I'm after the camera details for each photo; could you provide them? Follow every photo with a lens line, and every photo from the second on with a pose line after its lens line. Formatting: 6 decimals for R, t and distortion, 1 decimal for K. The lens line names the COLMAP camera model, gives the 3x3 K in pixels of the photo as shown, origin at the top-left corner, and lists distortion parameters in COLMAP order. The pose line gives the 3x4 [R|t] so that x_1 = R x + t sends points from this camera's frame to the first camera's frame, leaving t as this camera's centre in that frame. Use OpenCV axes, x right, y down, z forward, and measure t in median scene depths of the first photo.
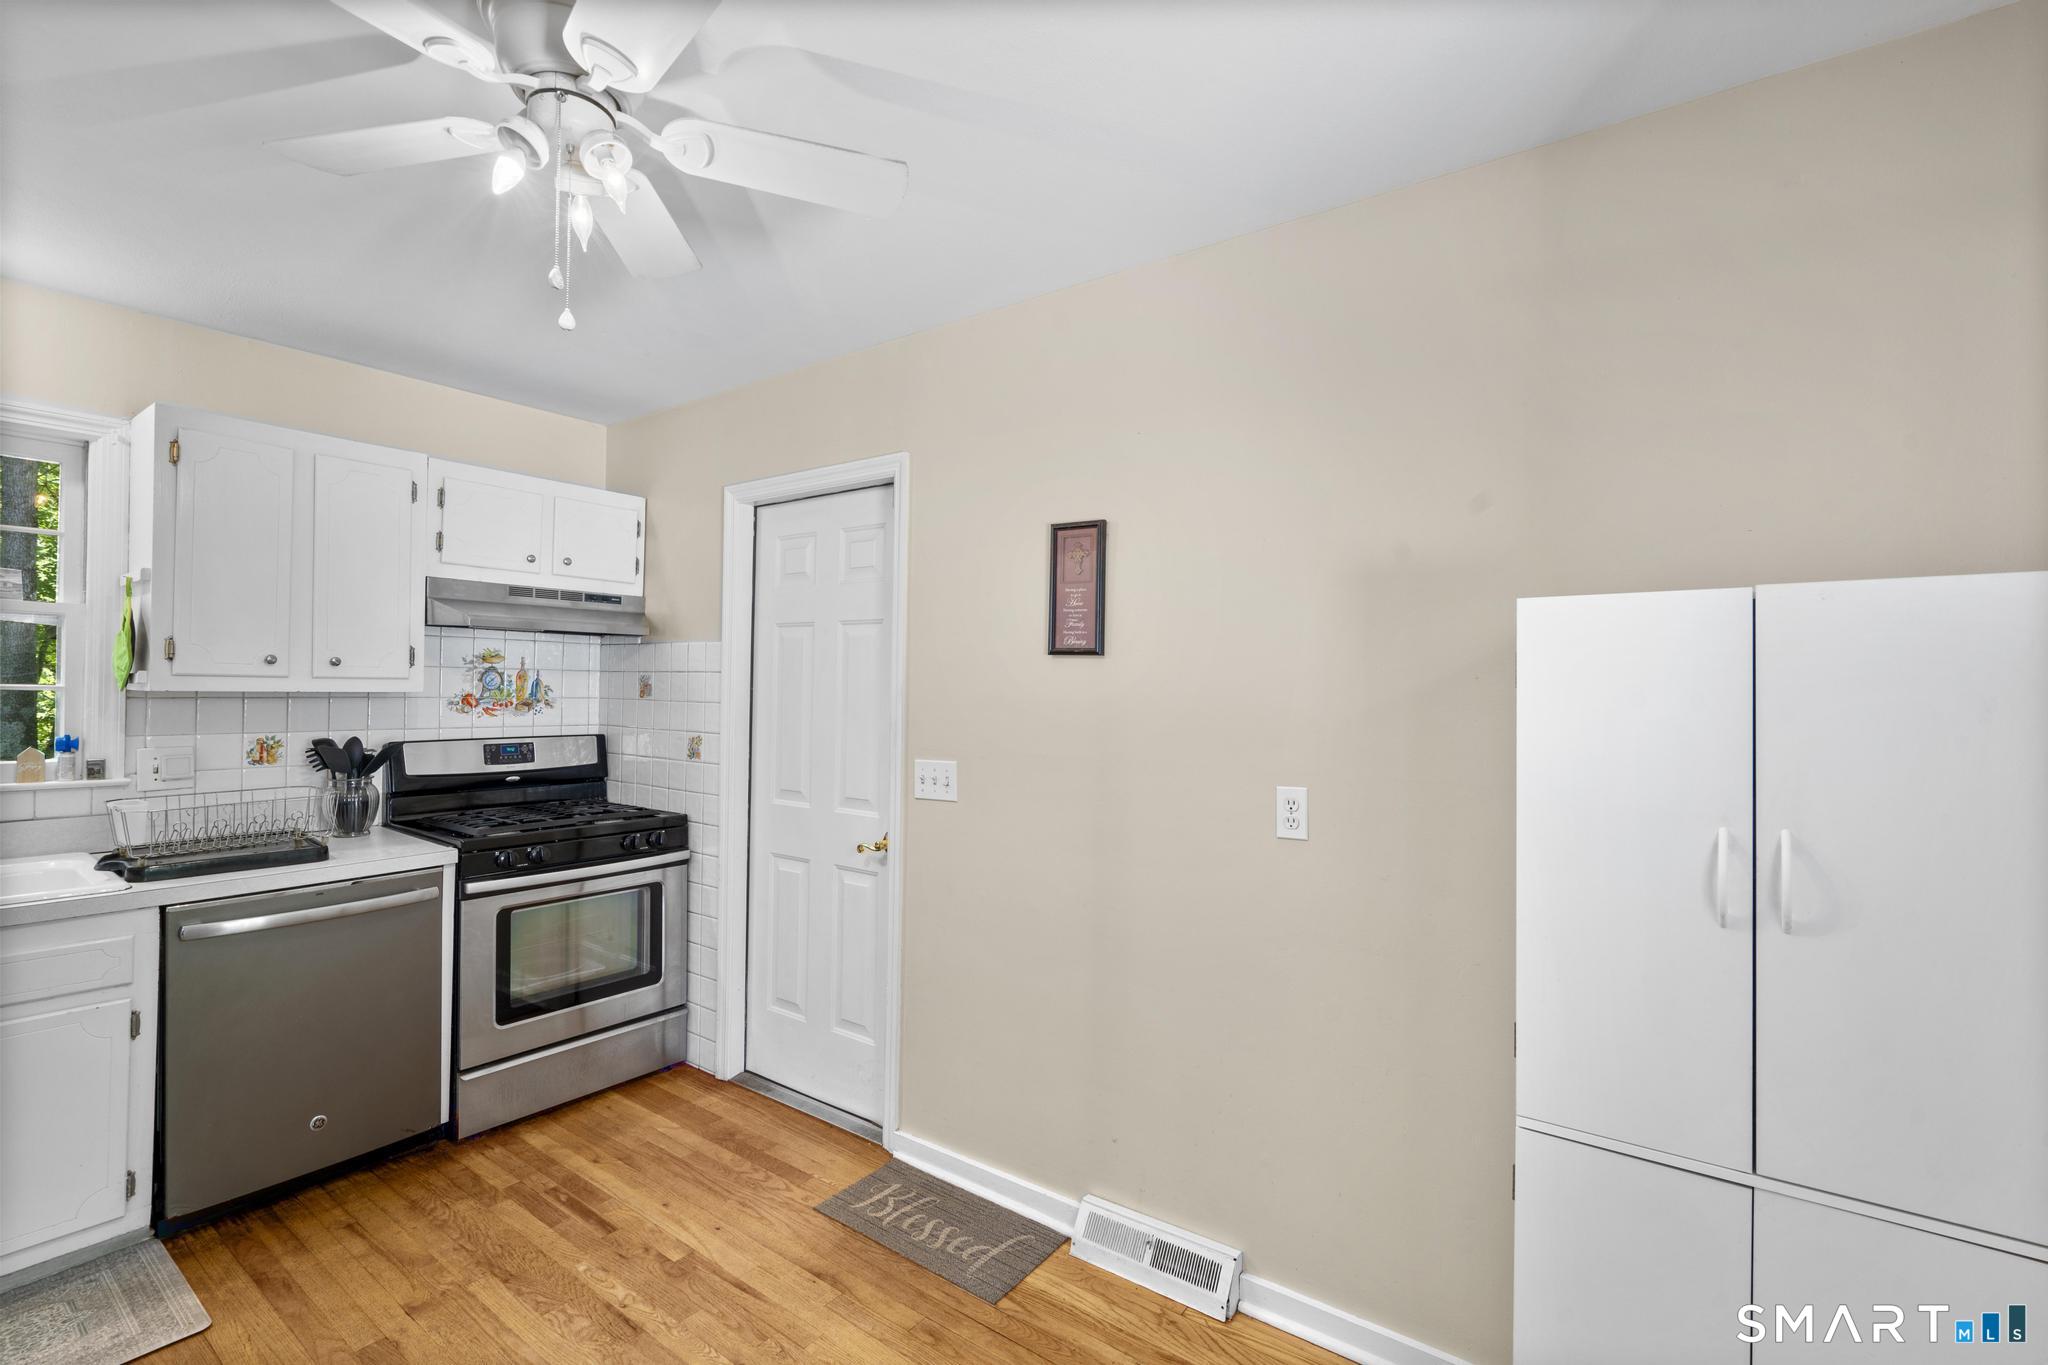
lens RADIAL K [[917.9, 0, 1024.8], [0, 917.9, 686.0], [0, 0, 1]] dist [-0.011072, 0.004247]
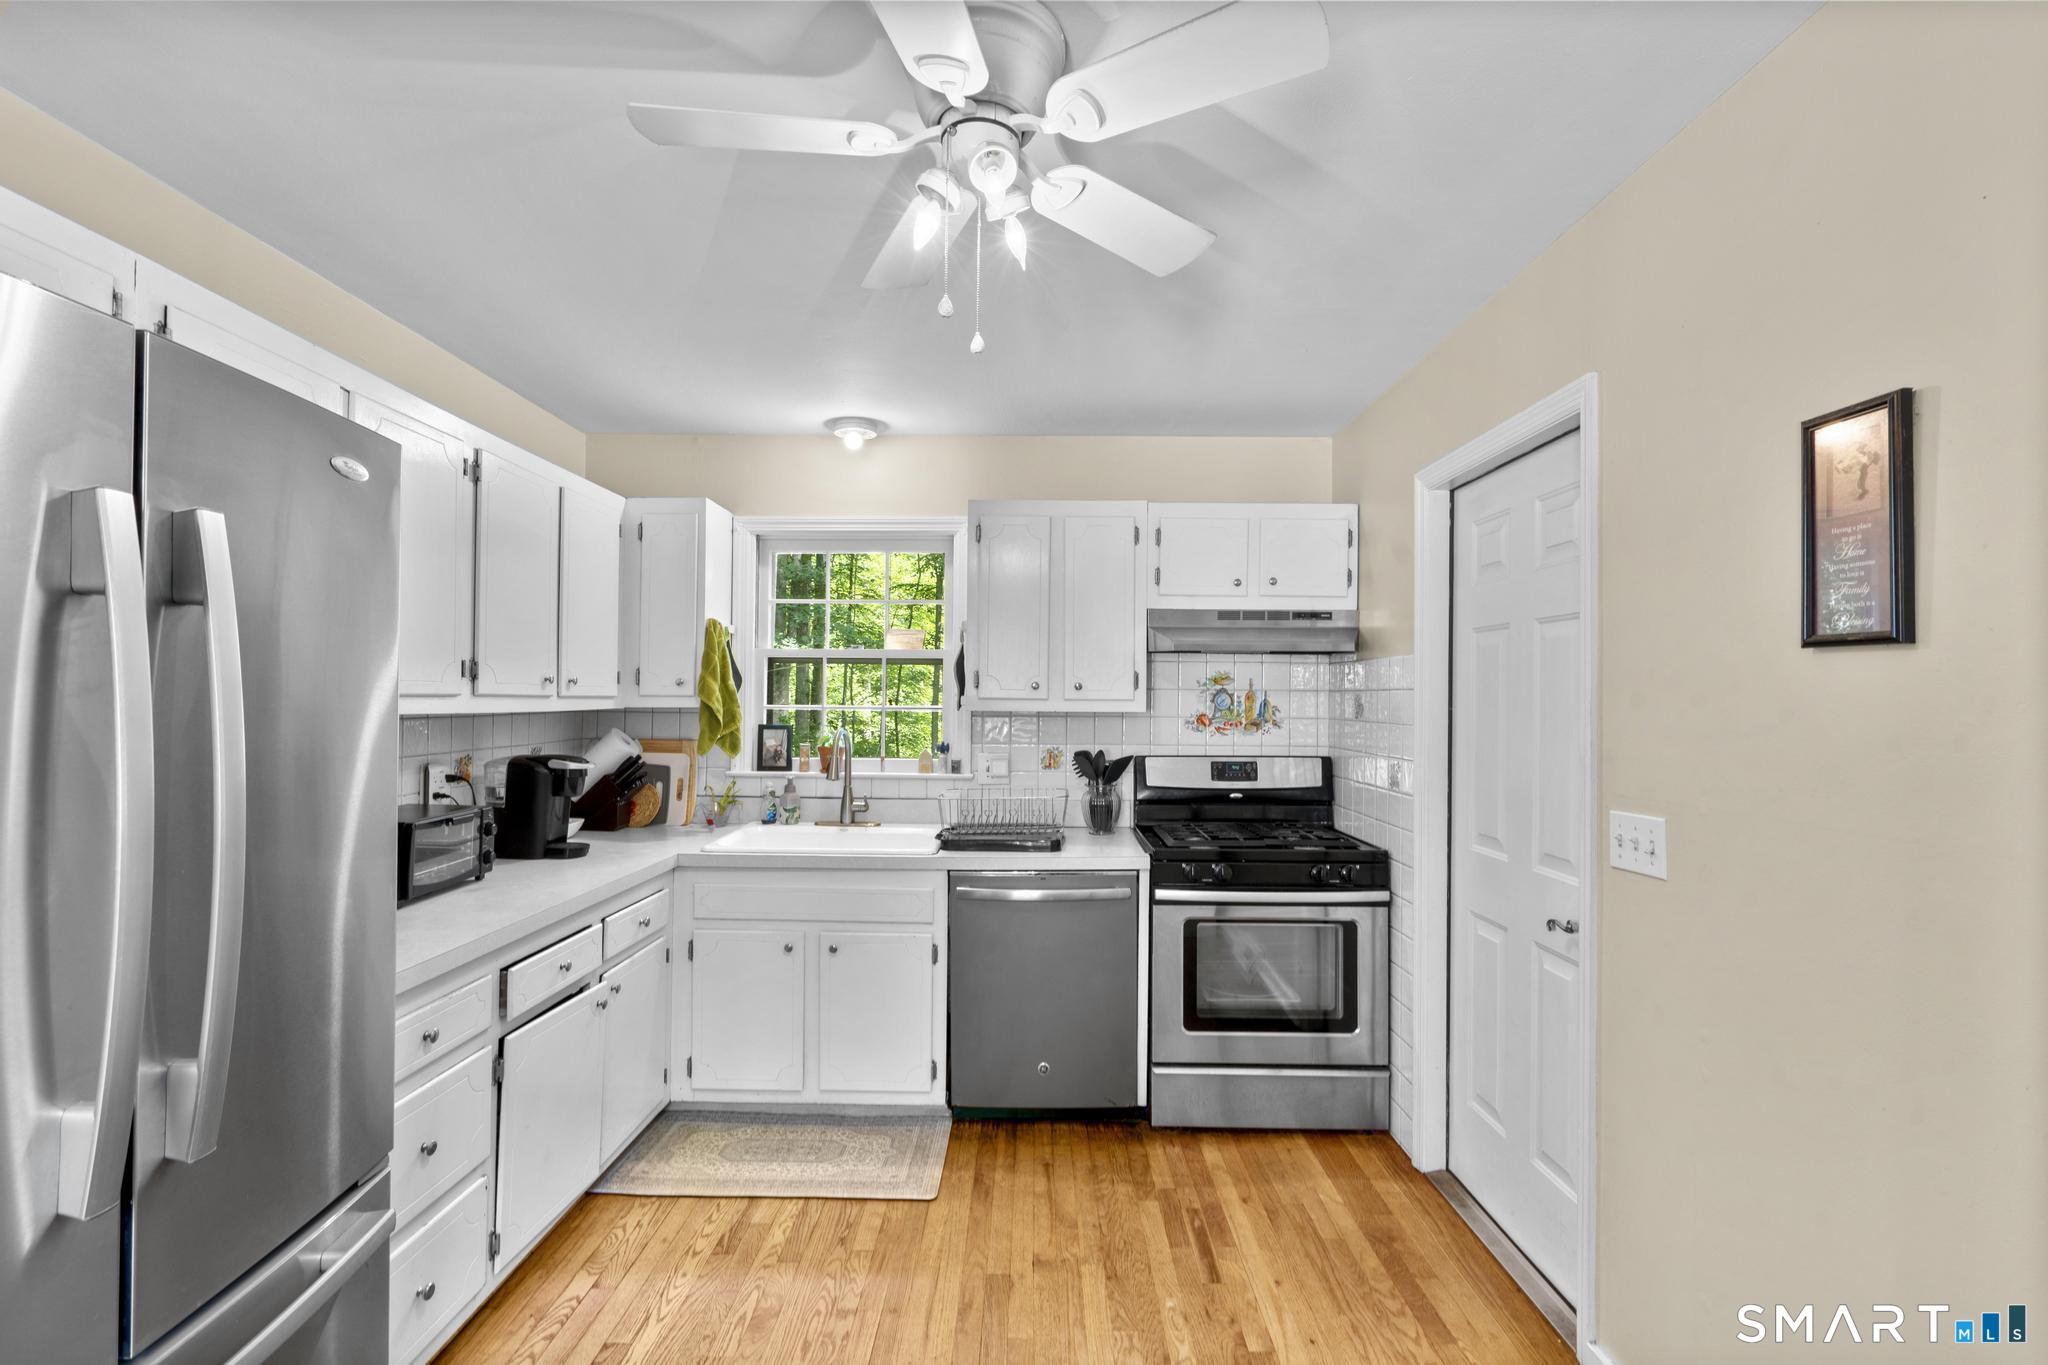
lens RADIAL K [[917.9, 0, 1018.4], [0, 917.9, 687.4], [0, 0, 1]] dist [-0.011072, 0.004247]
pose [[0.580917, -0.020498, -0.813705, 0.182227], [0.002386, 0.999721, -0.023480, 0.002796], [0.813959, 0.011699, 0.580804, 0.237905]]
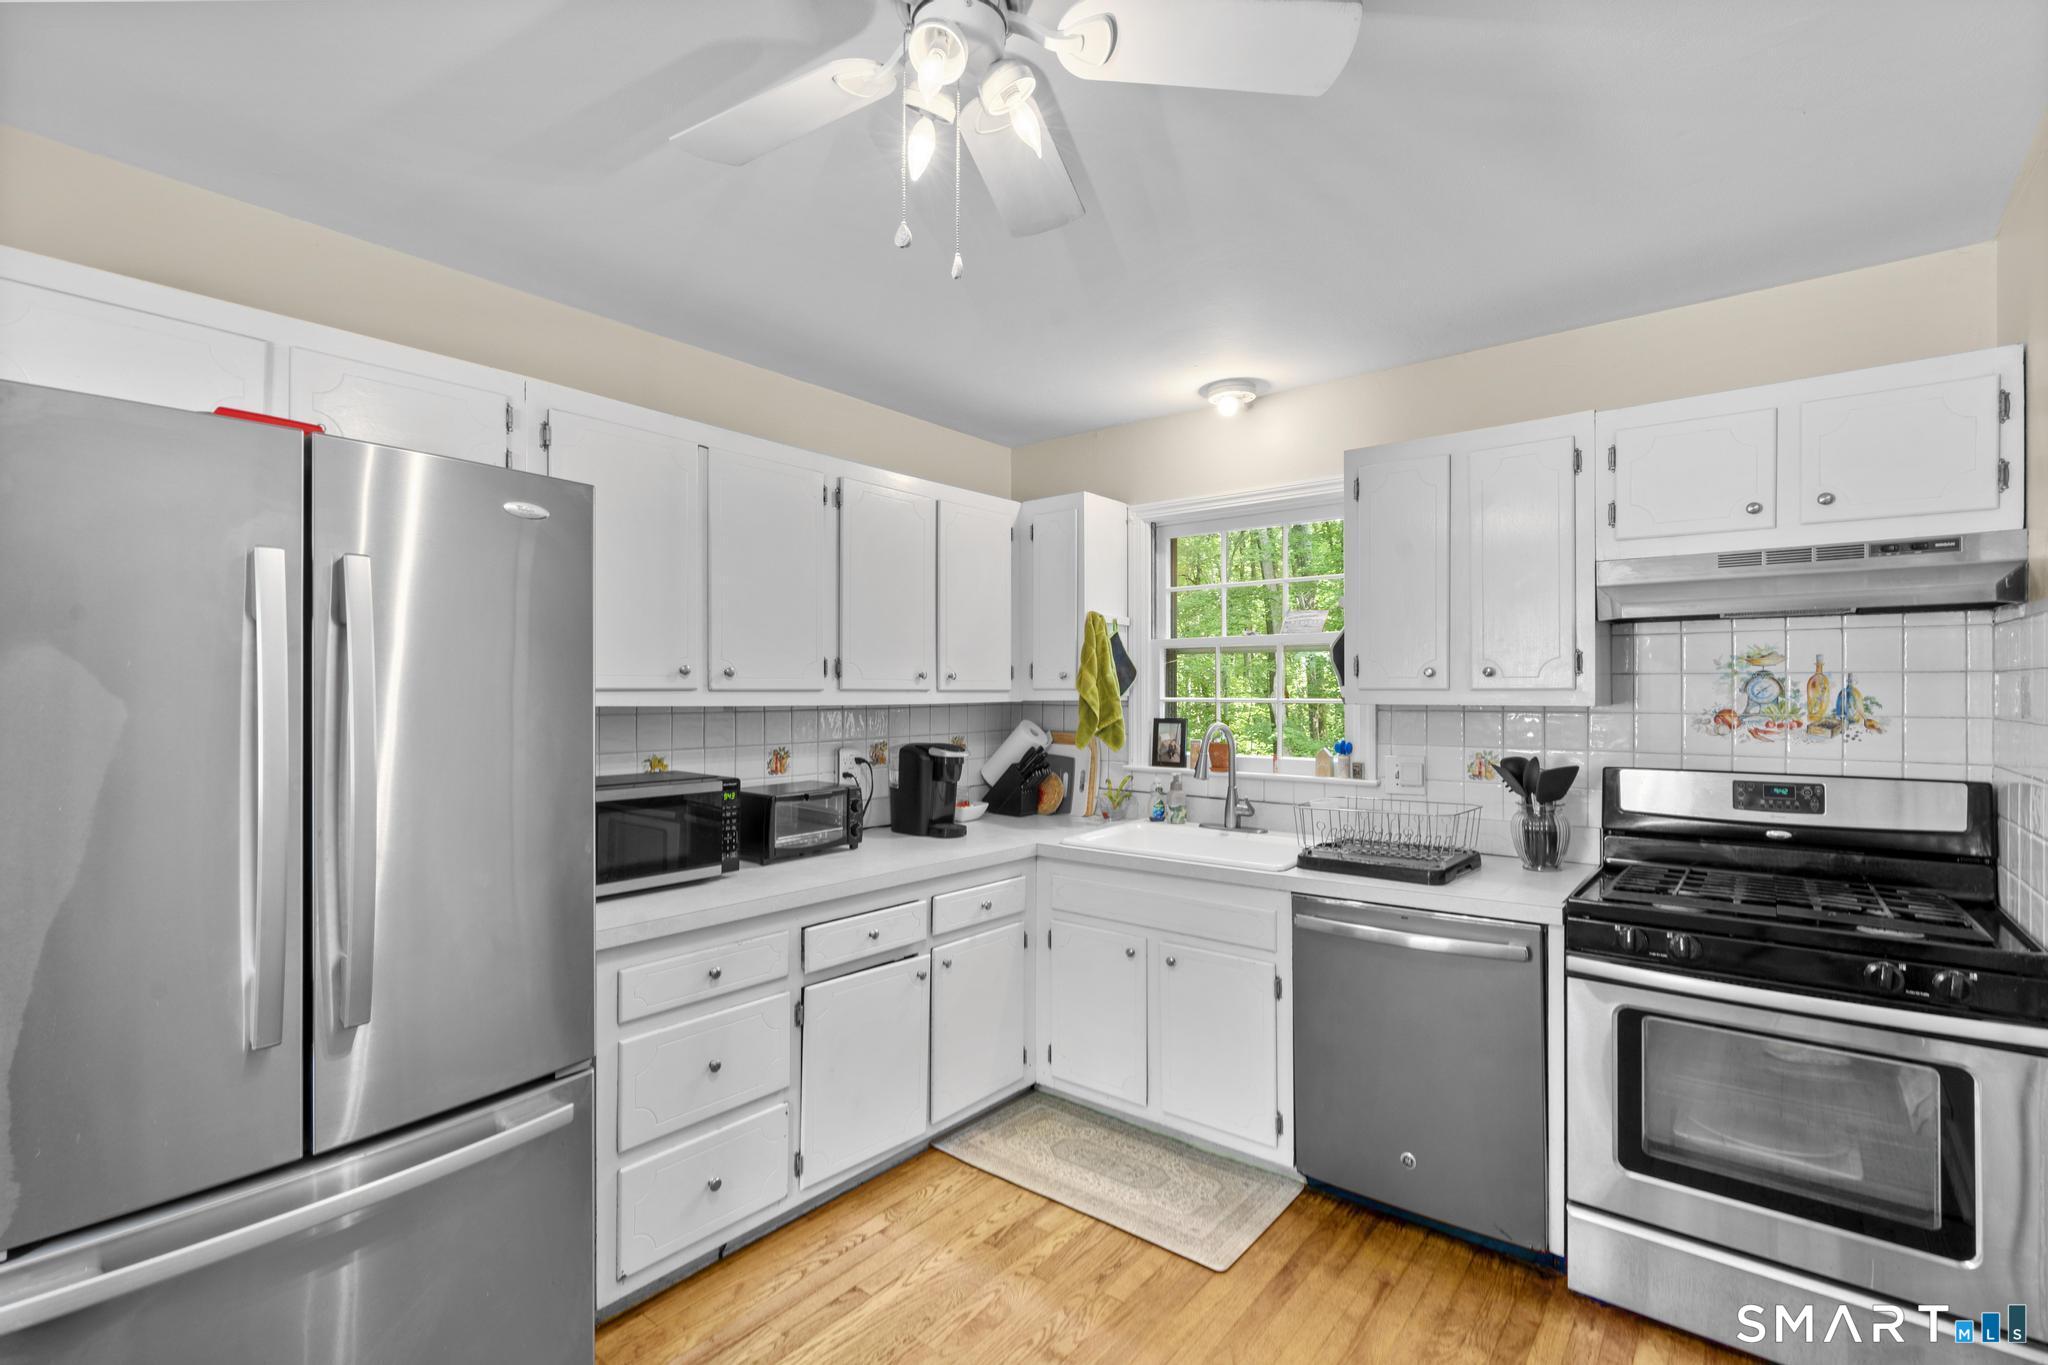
lens RADIAL K [[917.9, 0, 1017.2], [0, 917.9, 687.8], [0, 0, 1]] dist [-0.011072, 0.004247]
pose [[-0.046606, -0.018544, -0.998741, 0.180303], [0.001154, 0.999826, -0.018618, 0.005365], [0.998913, -0.002020, -0.046576, 0.577884]]
